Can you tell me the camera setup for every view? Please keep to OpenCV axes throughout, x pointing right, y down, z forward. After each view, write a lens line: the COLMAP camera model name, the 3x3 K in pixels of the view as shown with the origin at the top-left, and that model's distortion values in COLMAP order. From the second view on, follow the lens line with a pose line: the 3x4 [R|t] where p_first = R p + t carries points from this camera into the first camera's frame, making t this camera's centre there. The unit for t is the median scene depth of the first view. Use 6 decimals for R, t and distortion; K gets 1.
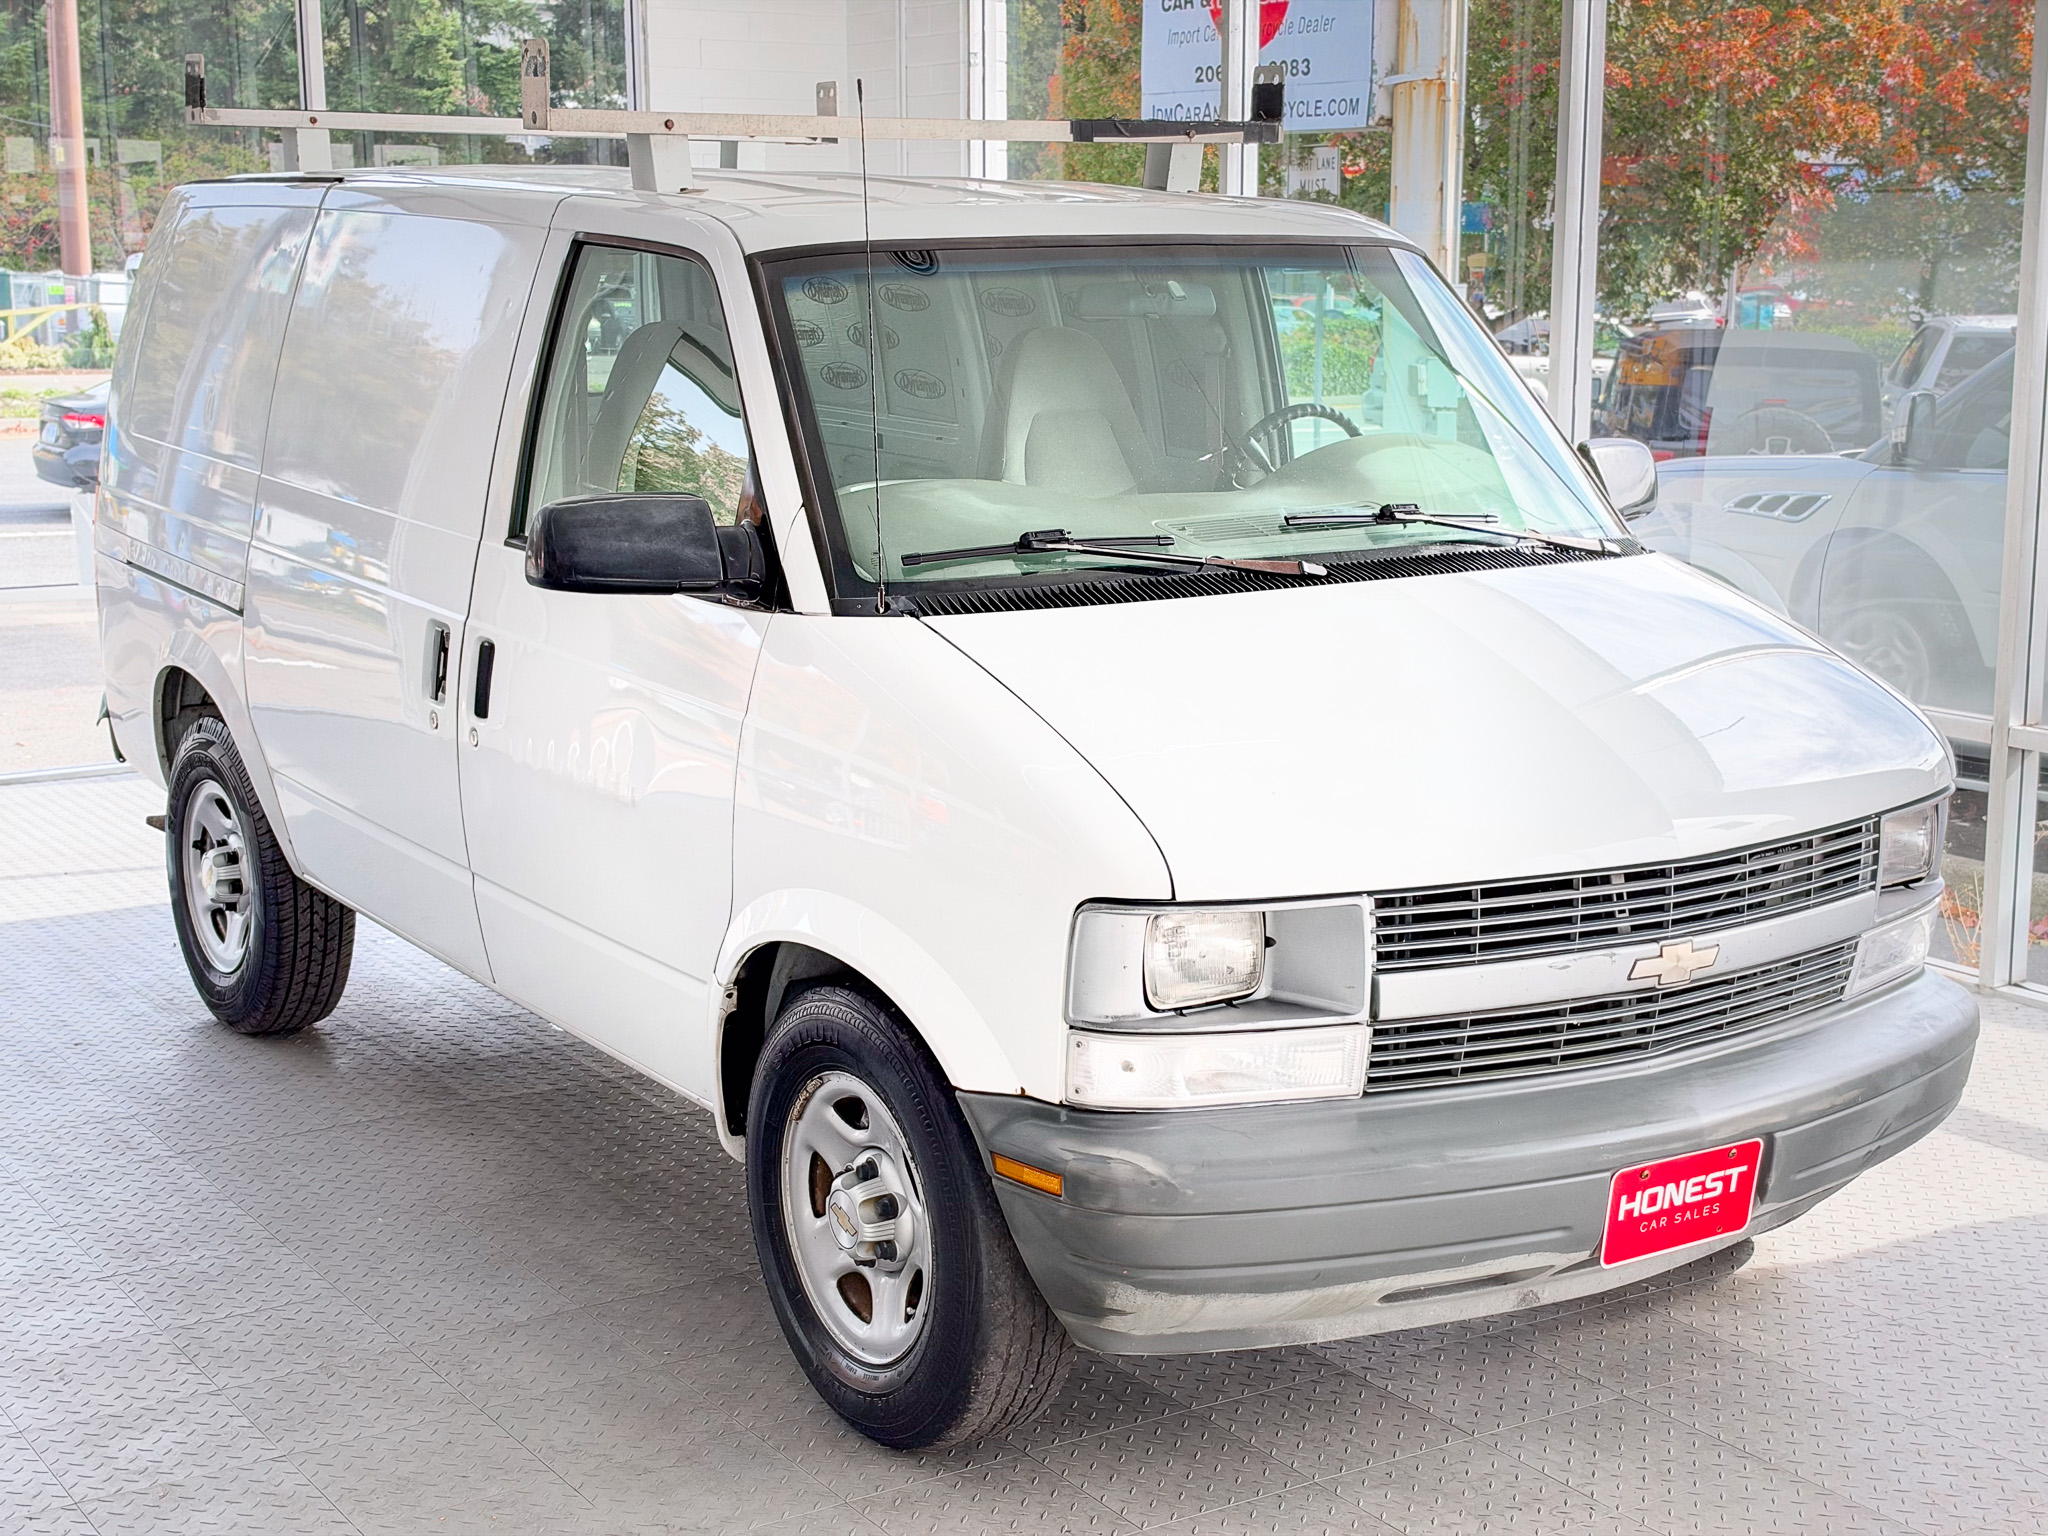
lens RADIAL K [[2903.8, 0, 941.1], [0, 2903.8, 763.1], [0, 0, 1]] dist [0.257551, -0.555087]
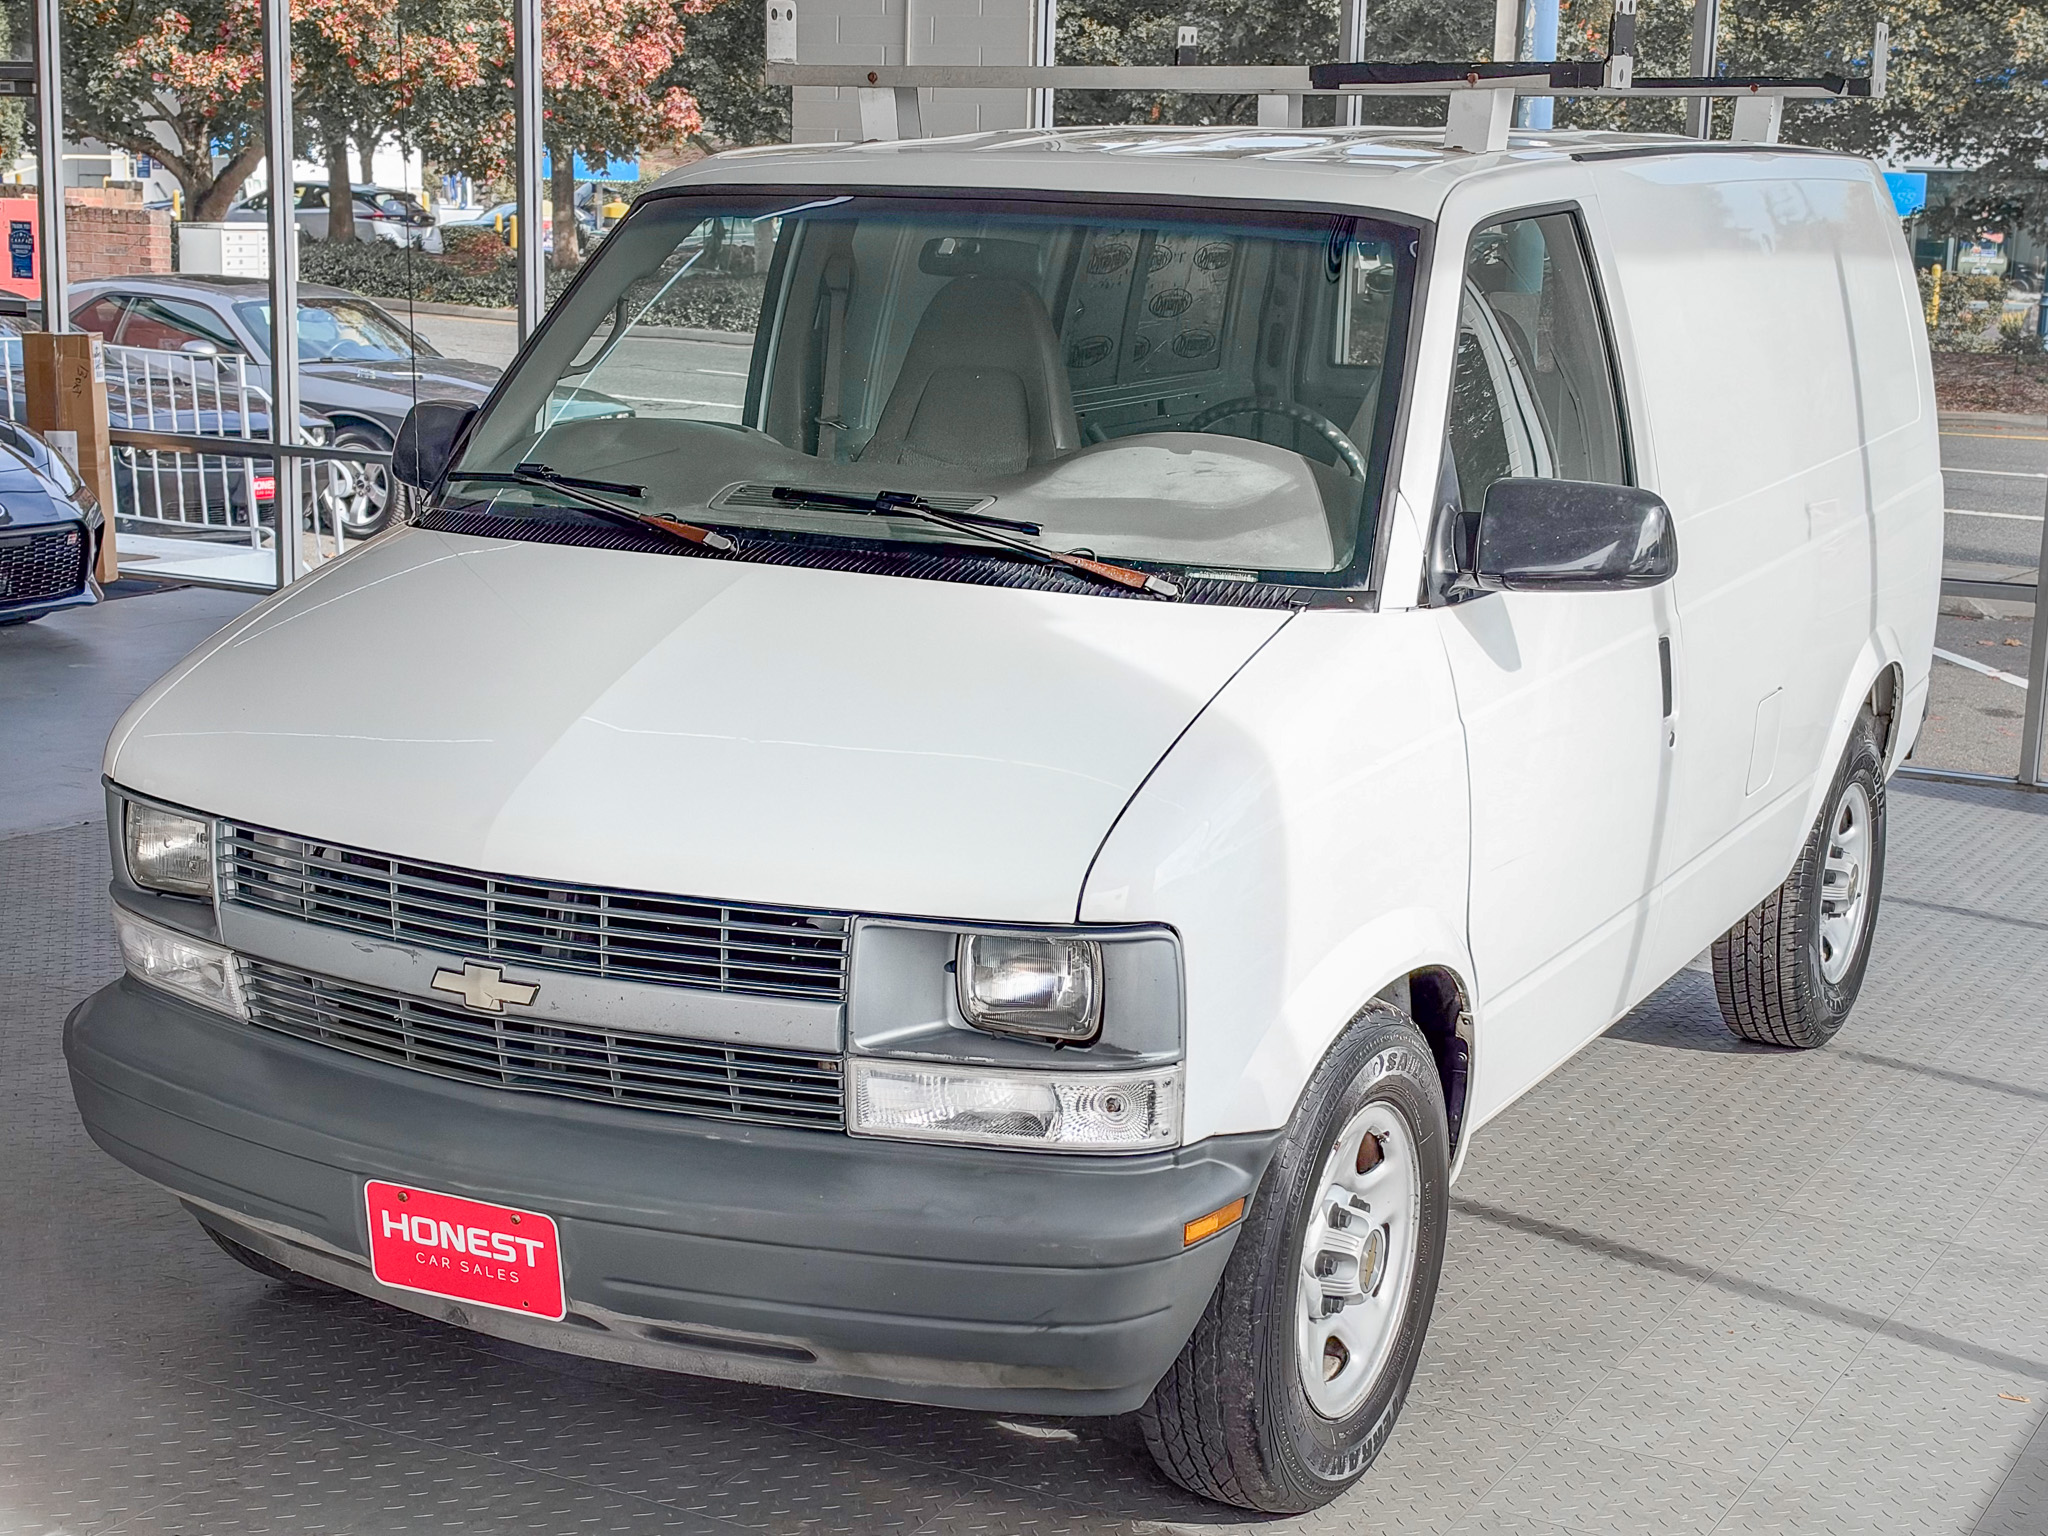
lens RADIAL K [[2983.4, 0, 1019.7], [0, 2983.4, 803.2], [0, 0, 1]] dist [0.173175, -0.030009]
pose [[0.492913, 0.186921, -0.849763, 1.085347], [-0.182747, 0.977107, 0.108929, -0.115550], [0.850670, 0.101600, 0.515789, 0.652408]]
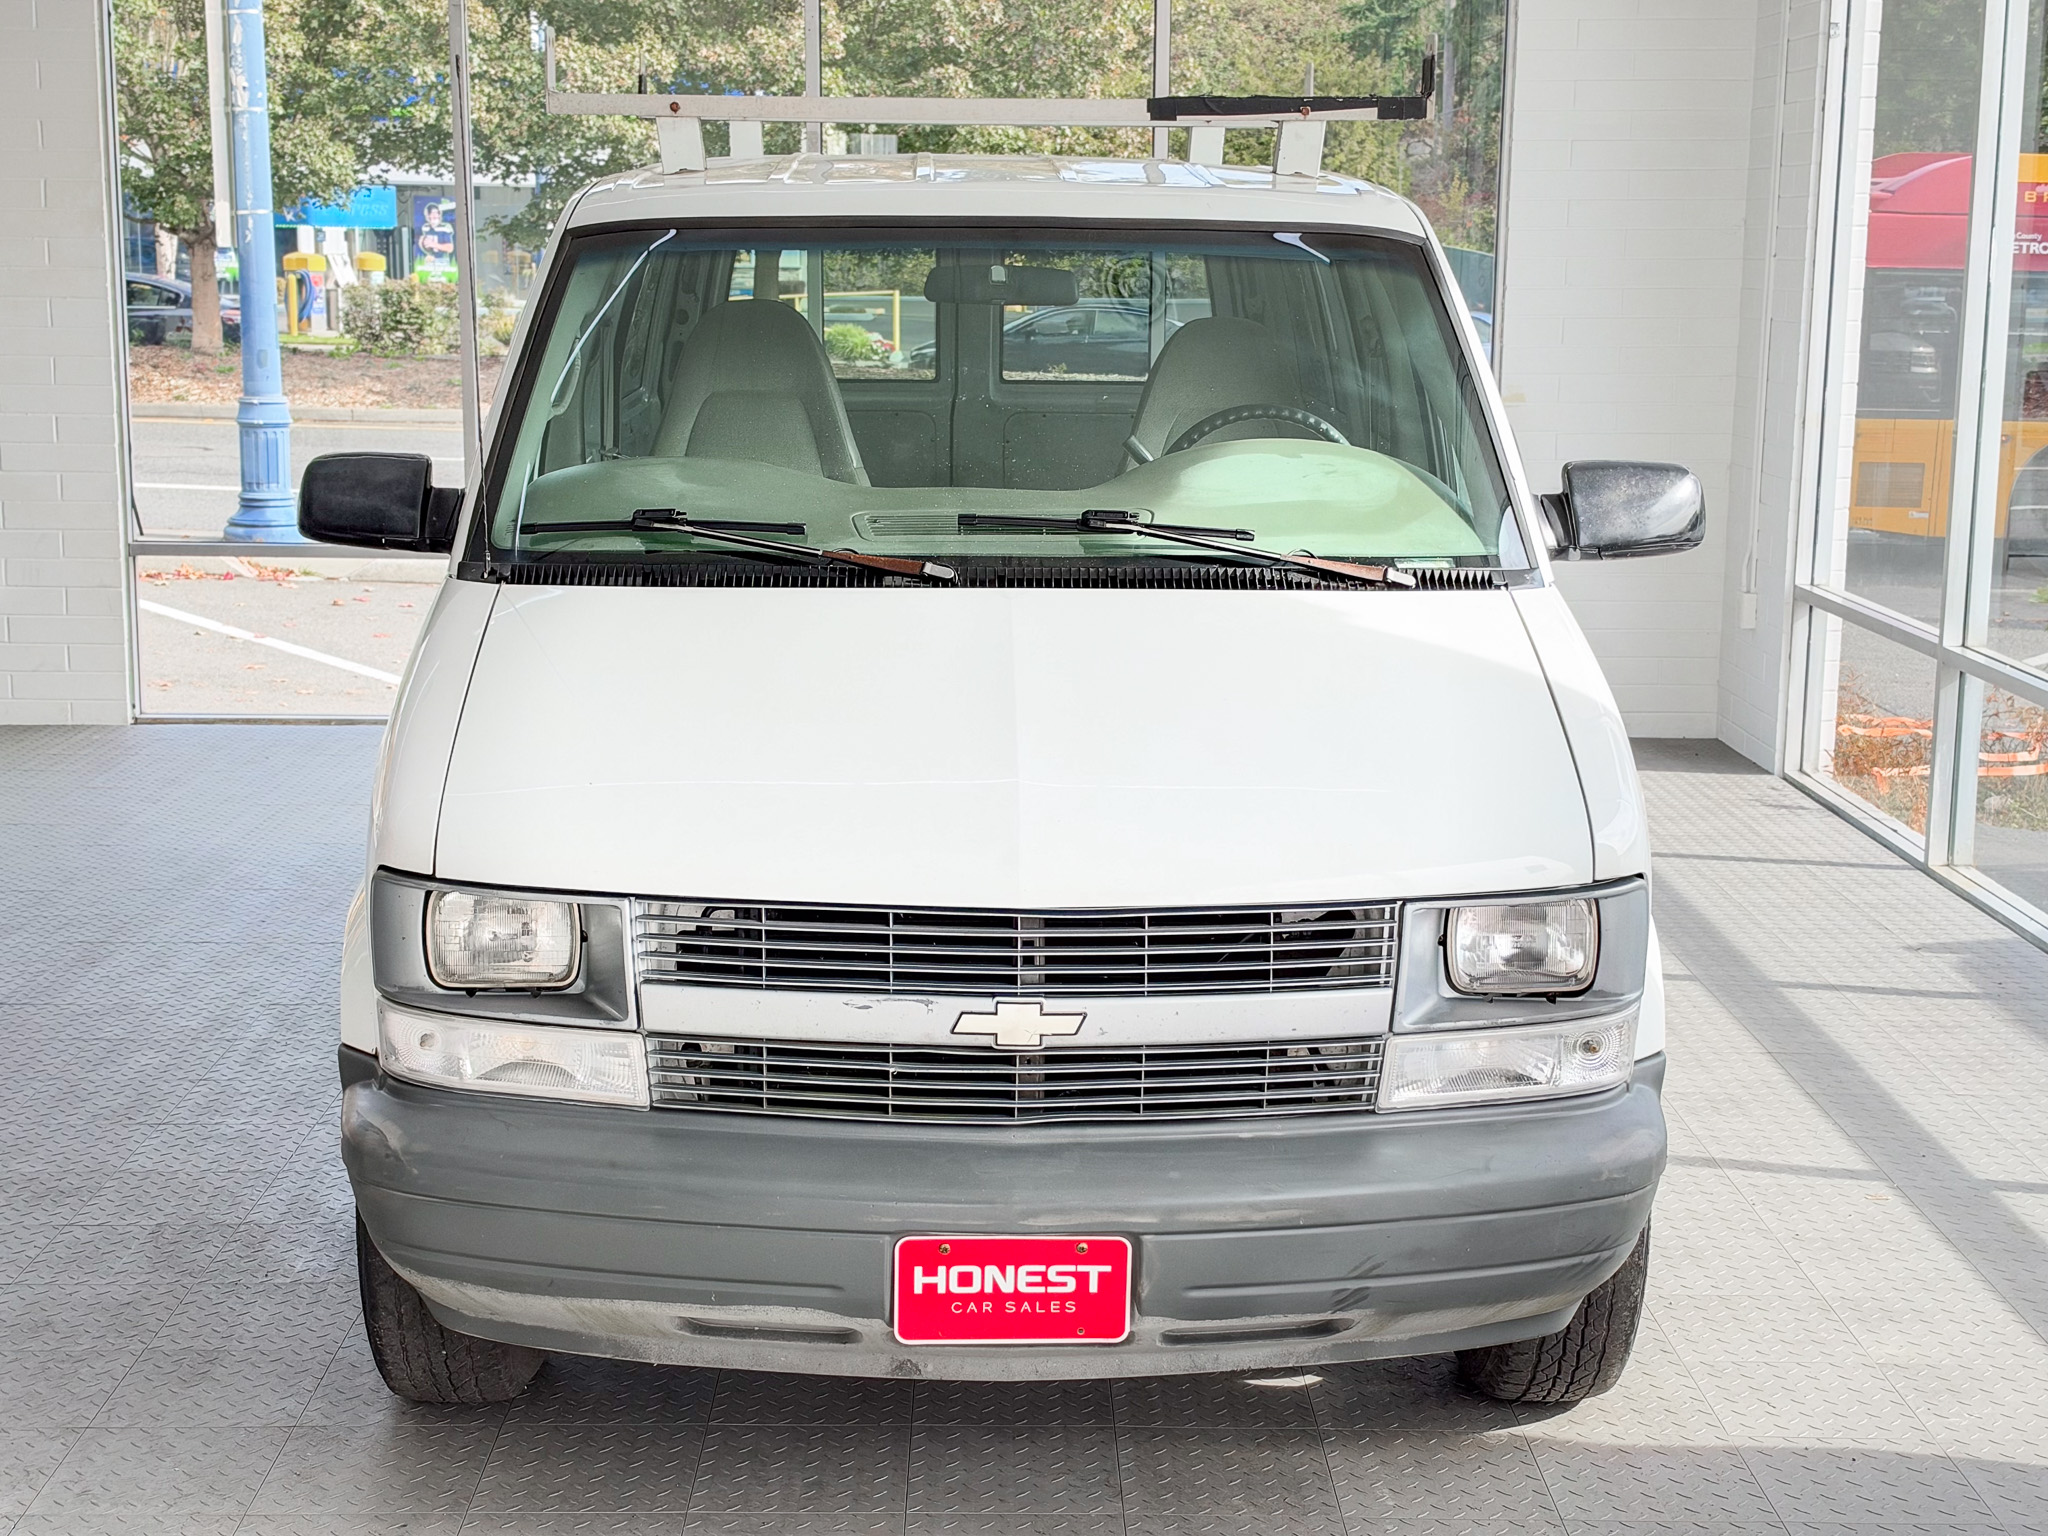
lens RADIAL K [[2903.8, 0, 941.1], [0, 2903.8, 763.1], [0, 0, 1]] dist [0.257551, -0.555087]
pose [[0.846868, 0.103055, -0.521722, 0.677922], [-0.104253, 0.994180, 0.027153, -0.033039], [0.521484, 0.031396, 0.852684, 0.221100]]
